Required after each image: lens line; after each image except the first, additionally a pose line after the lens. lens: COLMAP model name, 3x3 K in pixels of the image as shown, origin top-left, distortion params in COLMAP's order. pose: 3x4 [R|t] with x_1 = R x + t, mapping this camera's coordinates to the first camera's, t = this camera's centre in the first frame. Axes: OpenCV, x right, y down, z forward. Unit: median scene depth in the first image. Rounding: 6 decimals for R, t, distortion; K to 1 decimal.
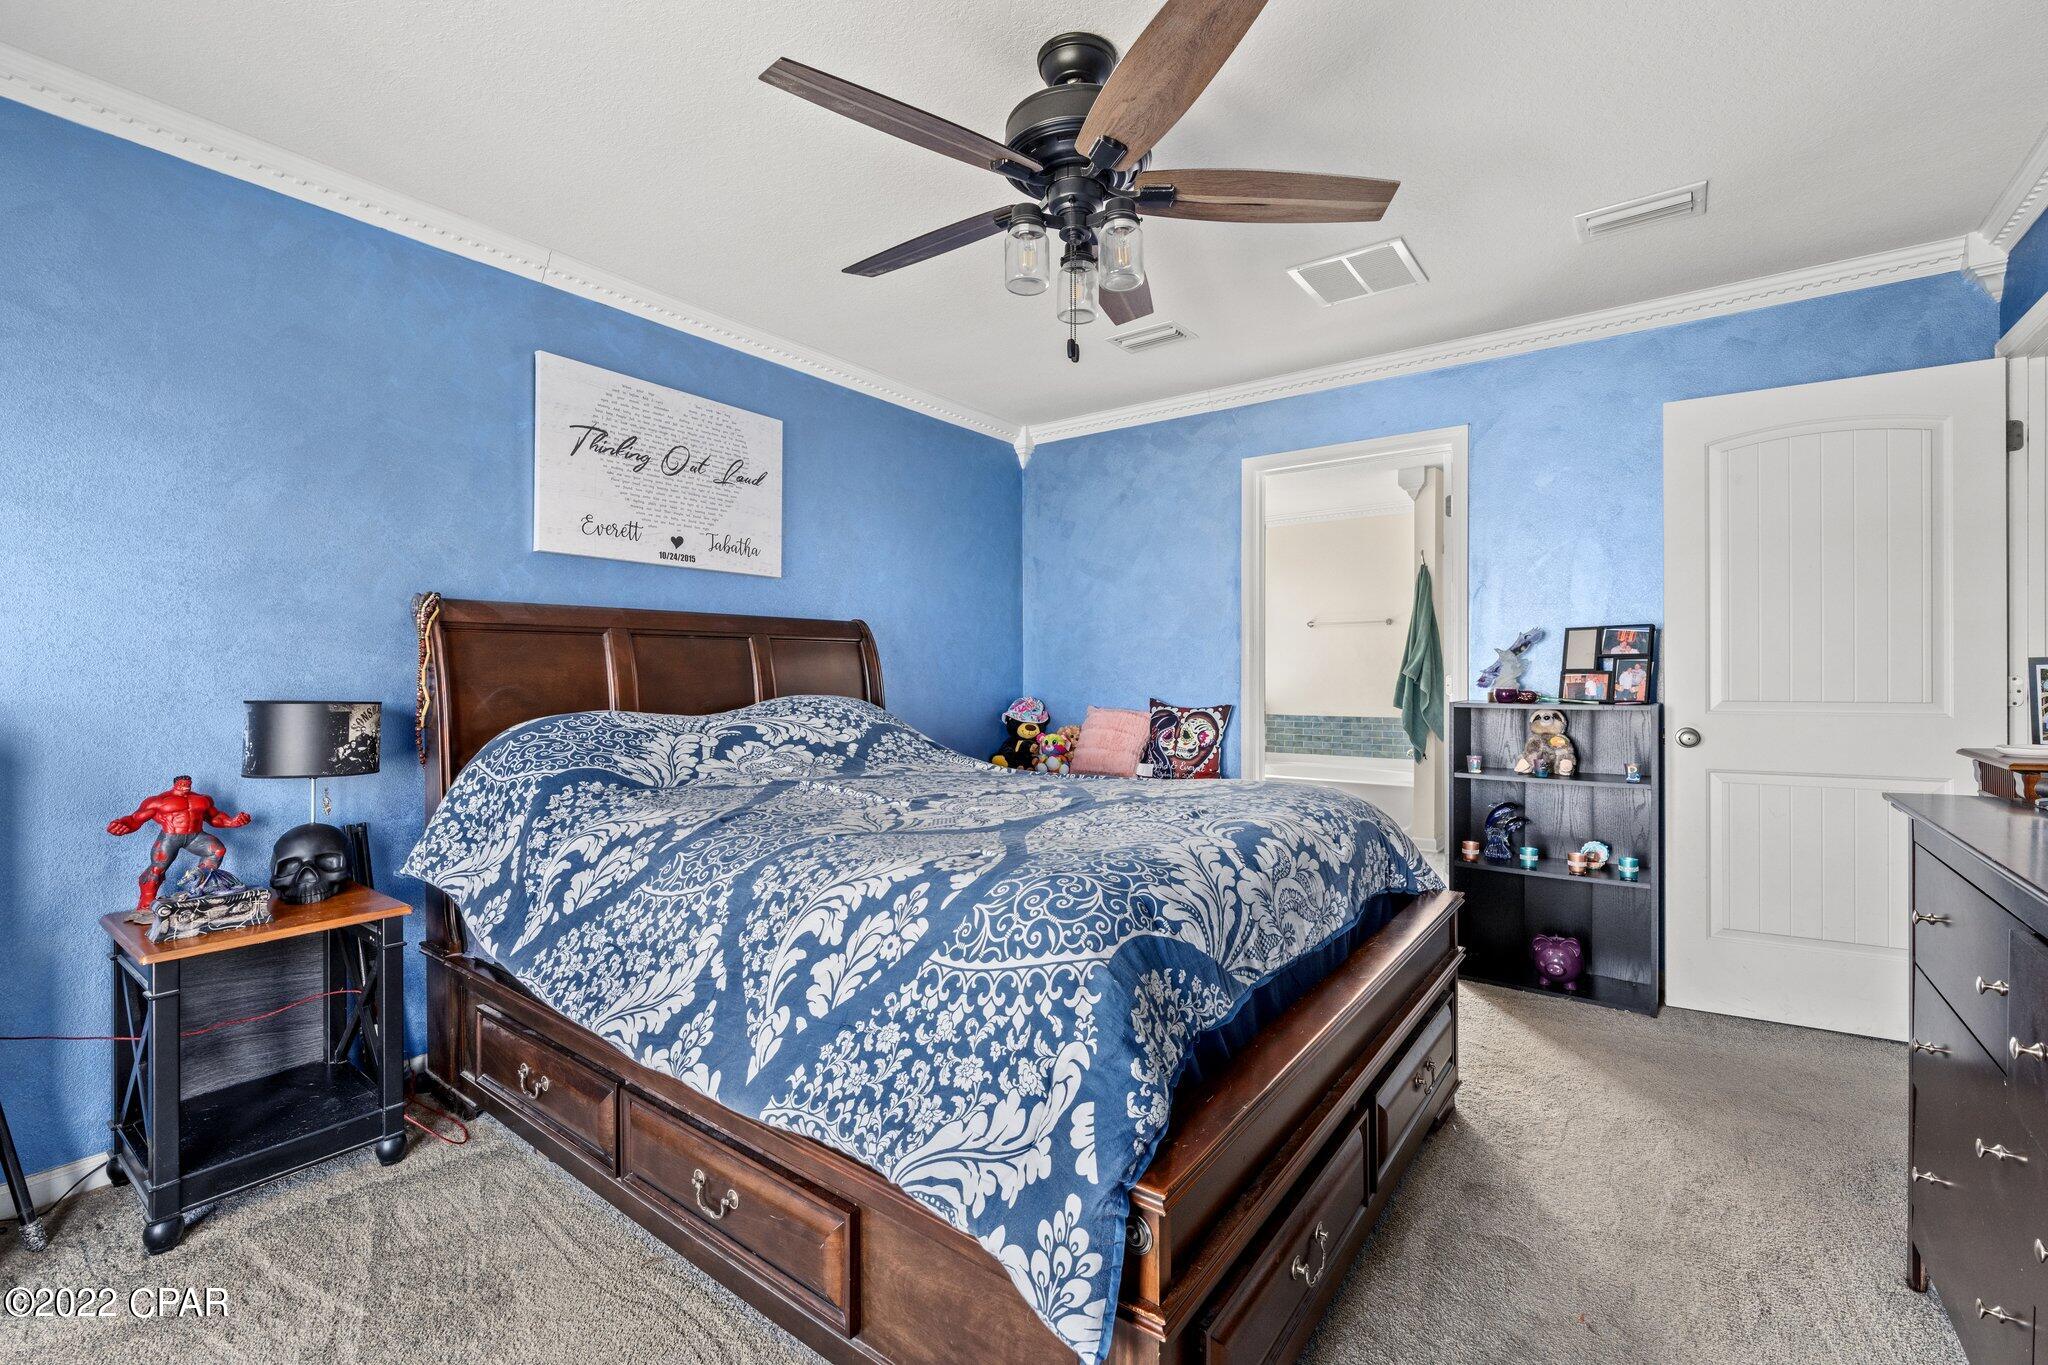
lens RADIAL K [[880.9, 0, 1032.7], [0, 880.9, 669.8], [0, 0, 1]] dist [0.000276, 0.000346]
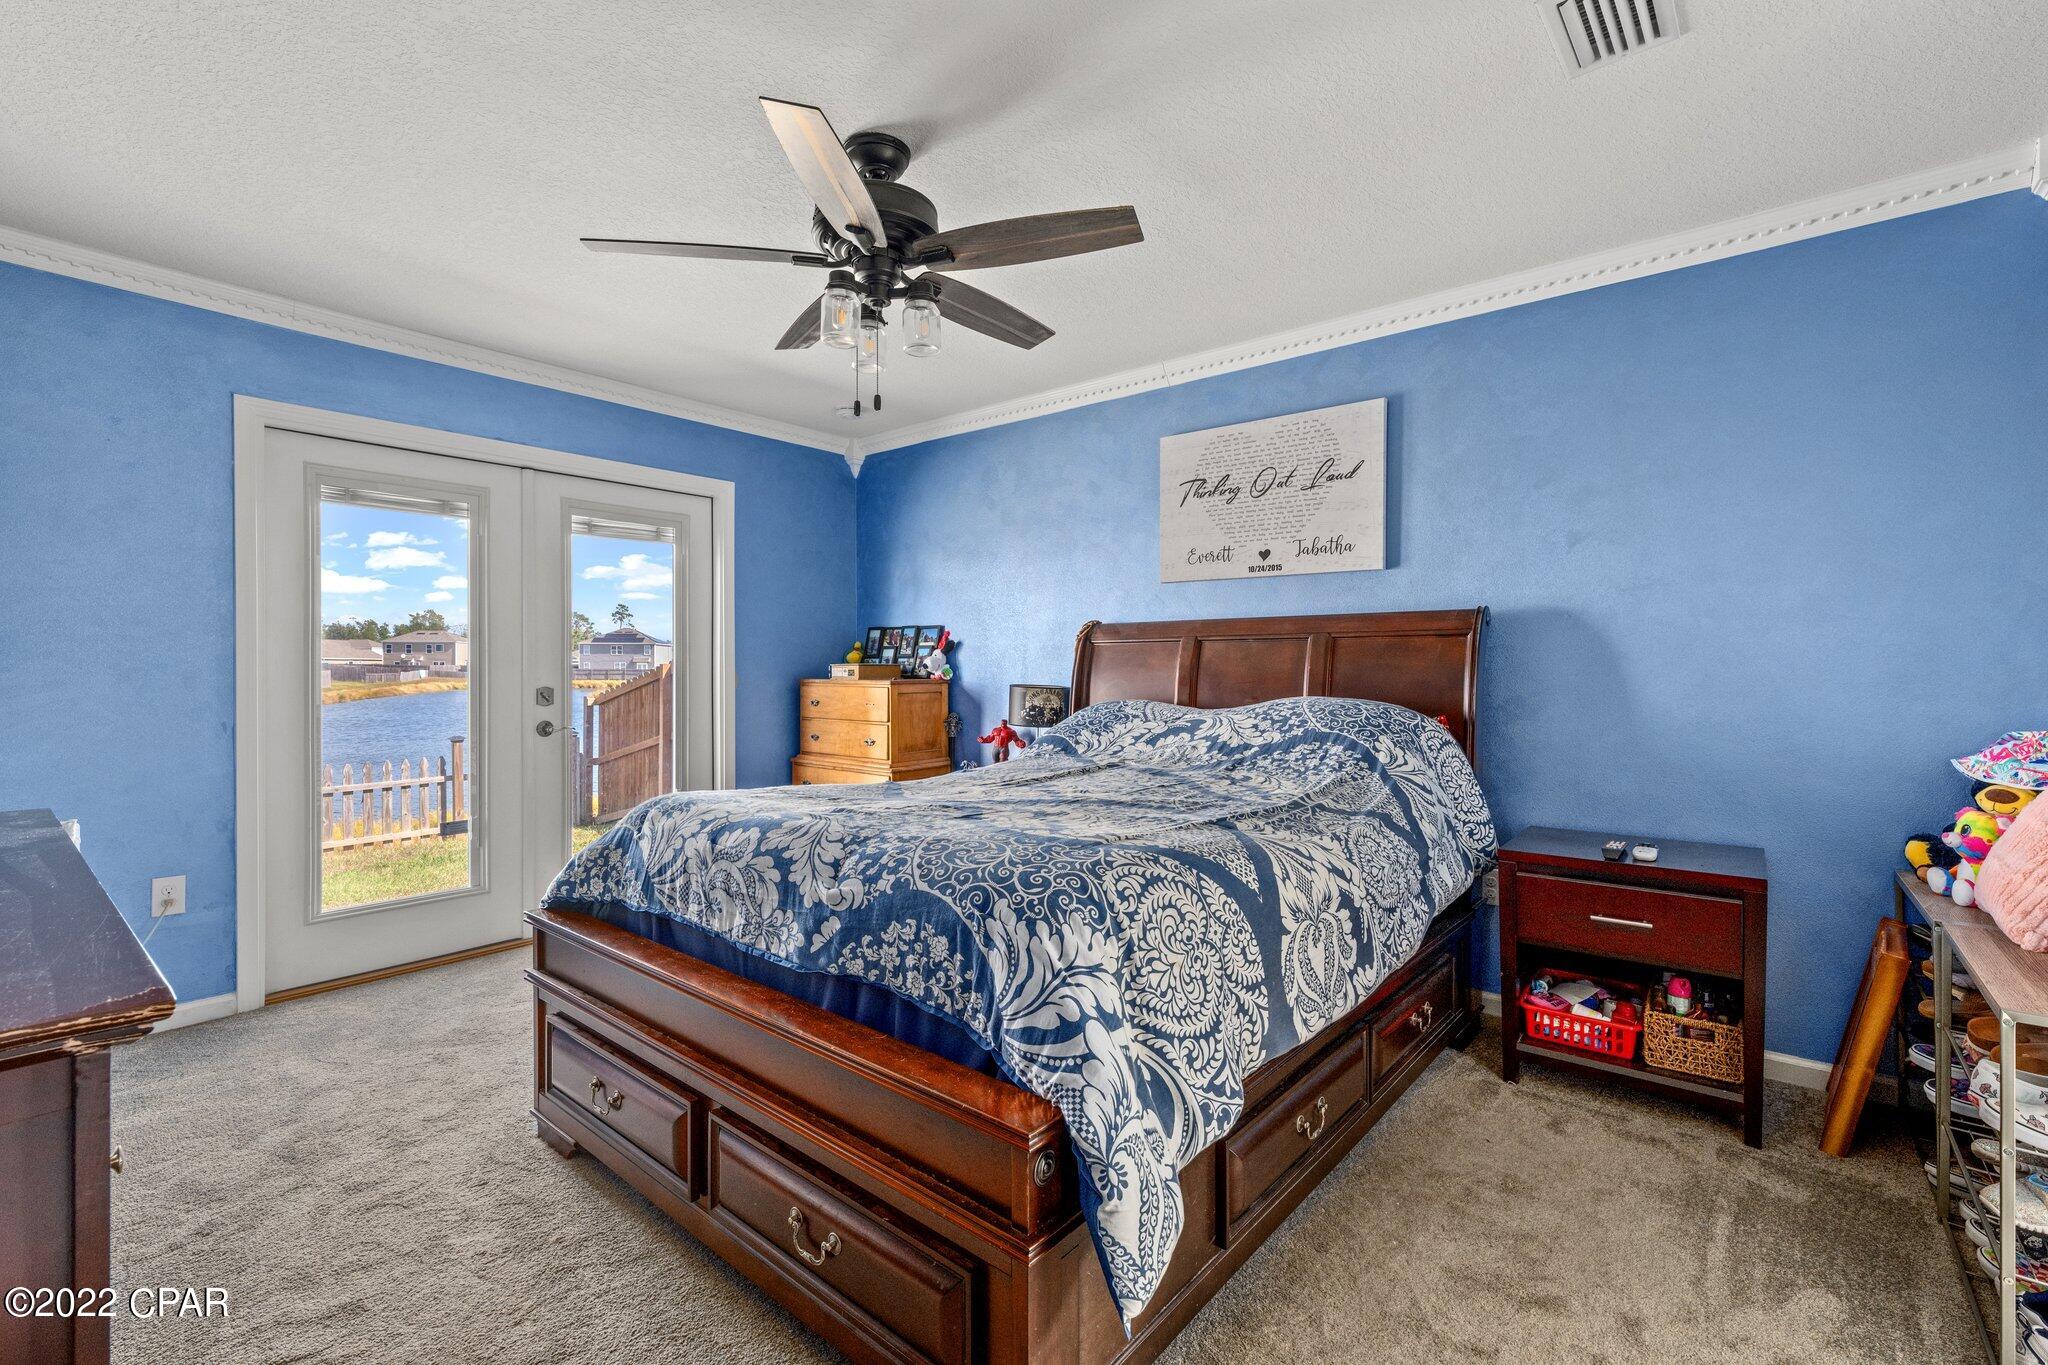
lens RADIAL K [[880.9, 0, 1023.3], [0, 880.9, 671.3], [0, 0, 1]] dist [0.000276, 0.000346]
pose [[-0.063826, 0.008725, -0.997923, 0.728899], [0.003385, 0.999958, 0.008526, -0.008169], [0.997955, -0.002834, -0.063853, 0.763568]]
